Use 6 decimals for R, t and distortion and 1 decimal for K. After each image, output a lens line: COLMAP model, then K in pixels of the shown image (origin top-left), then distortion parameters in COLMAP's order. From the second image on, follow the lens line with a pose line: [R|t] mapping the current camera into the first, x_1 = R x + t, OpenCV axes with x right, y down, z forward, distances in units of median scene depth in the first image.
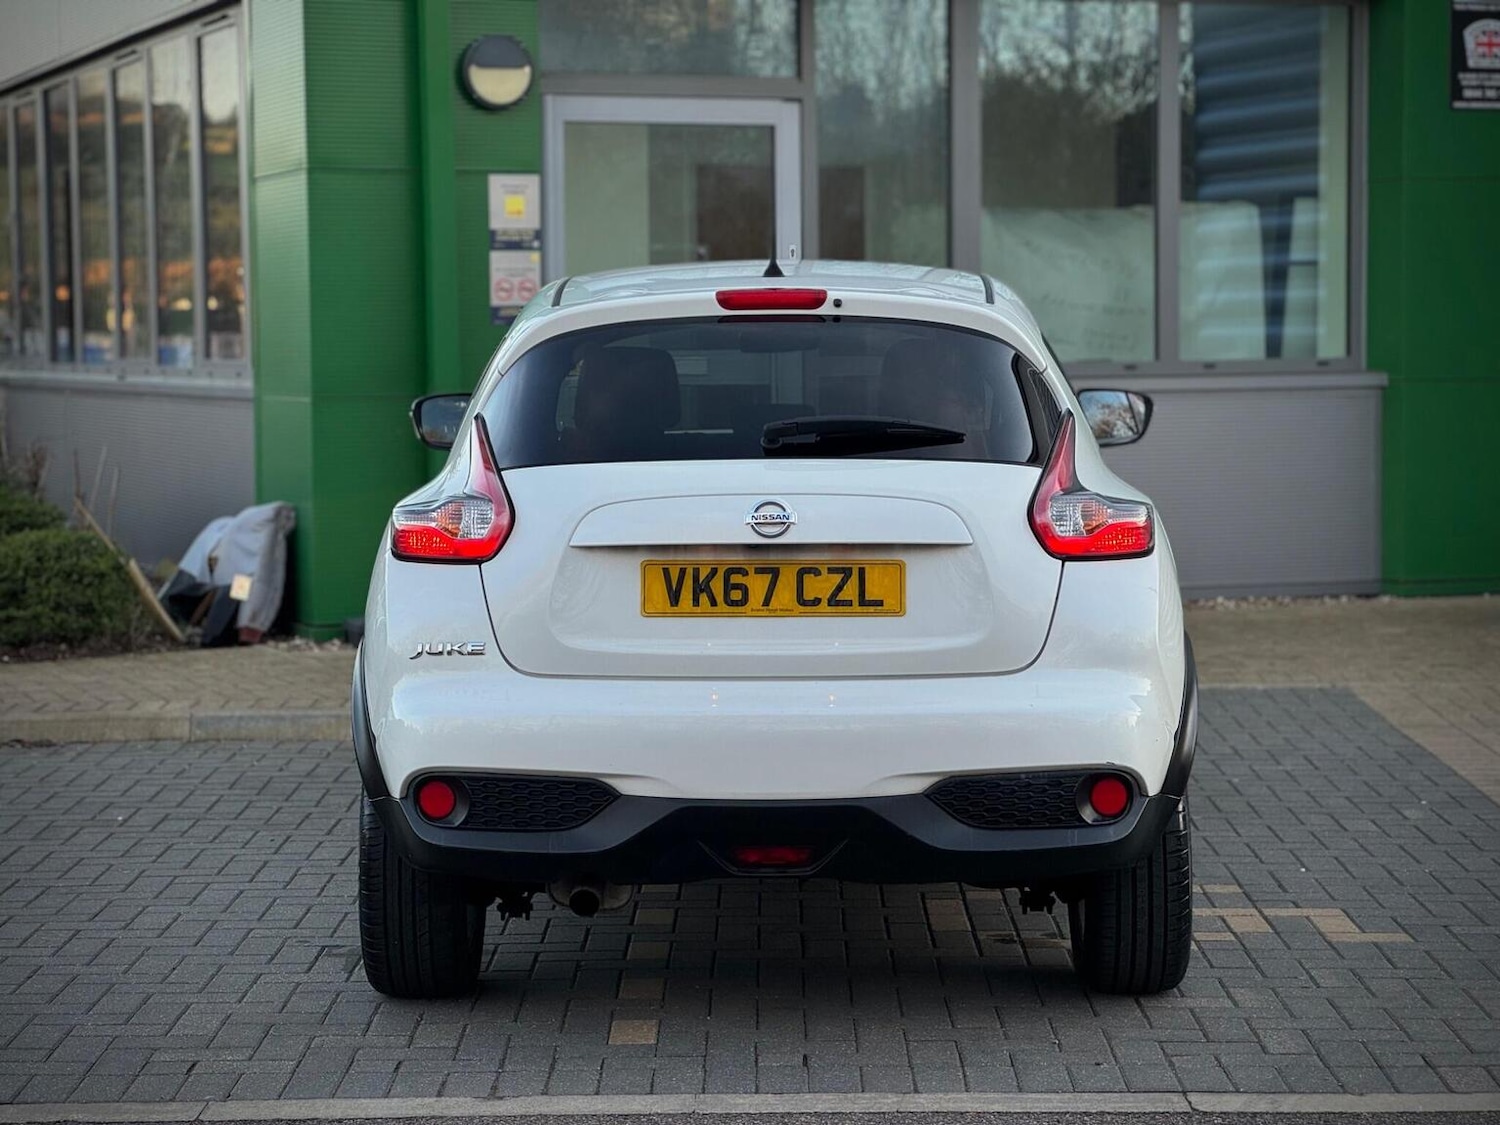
lens RADIAL K [[3268.1, 0, 750.0], [0, 3268.1, 562.5], [0, 0, 1]] dist [0.338170, -0.022941]
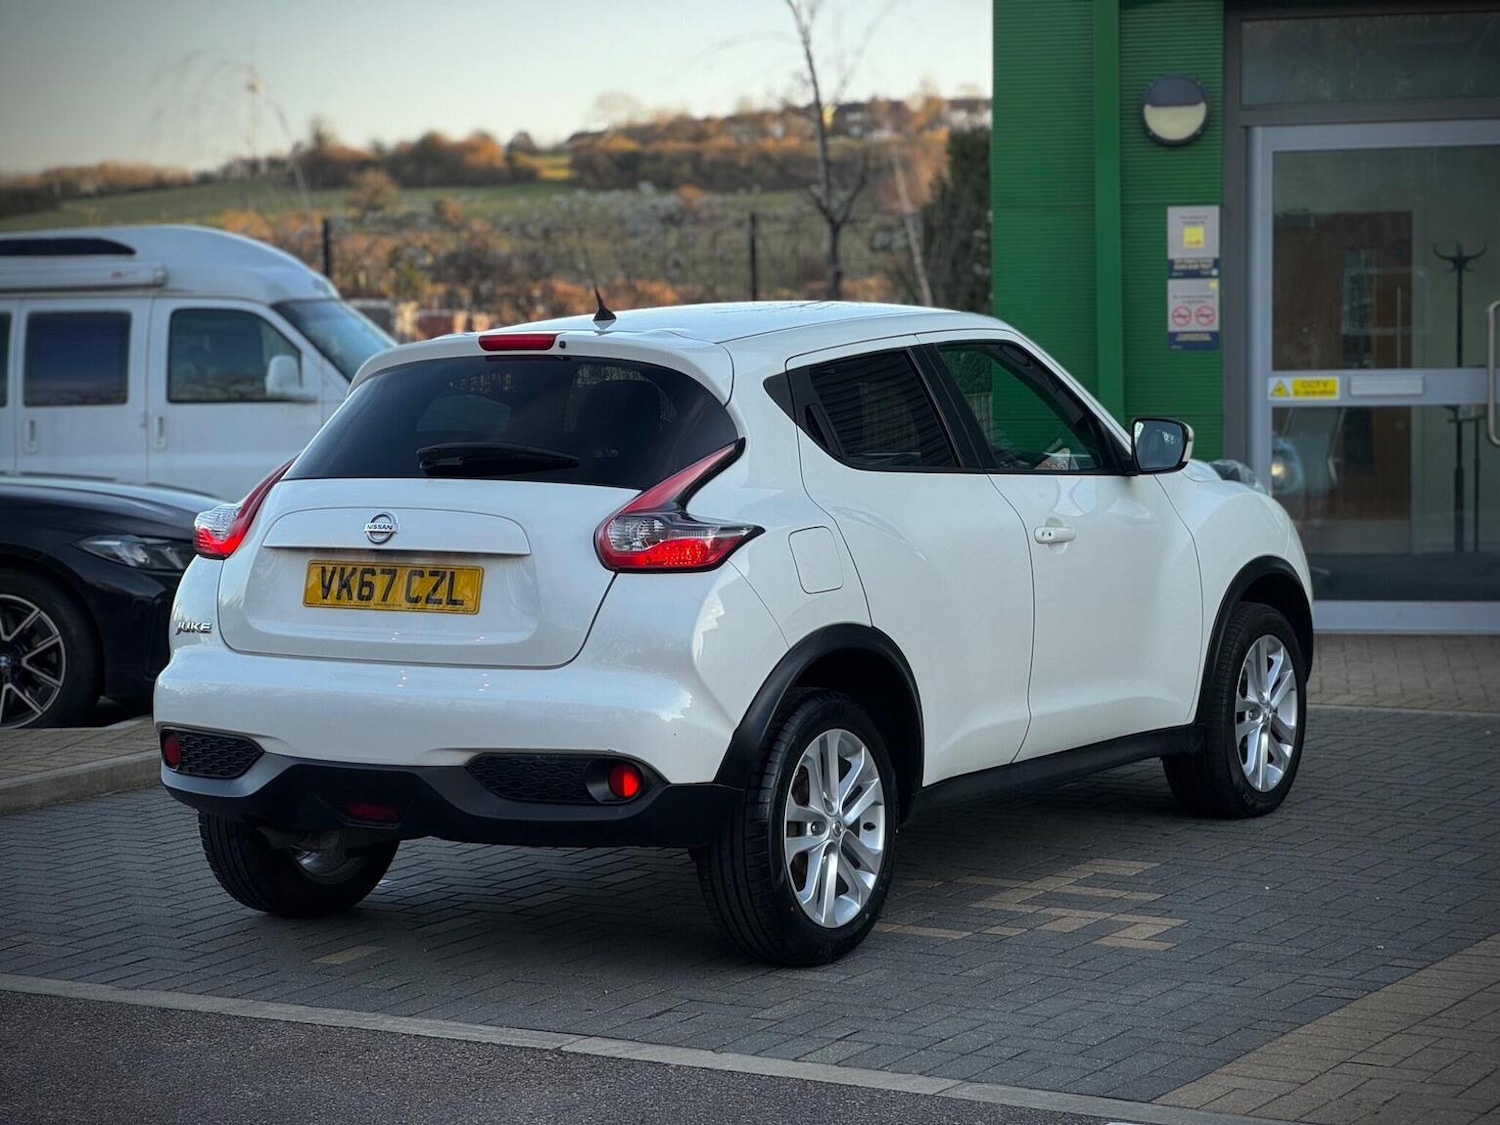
lens RADIAL K [[3349.8, 0, 726.1], [0, 3349.8, 554.4], [0, 0, 1]] dist [0.291462, 0.122841]
pose [[0.844377, 0.032079, -0.534788, 0.555460], [-0.035555, 0.999360, 0.003808, -0.009348], [0.534568, 0.015799, 0.844978, 0.024978]]
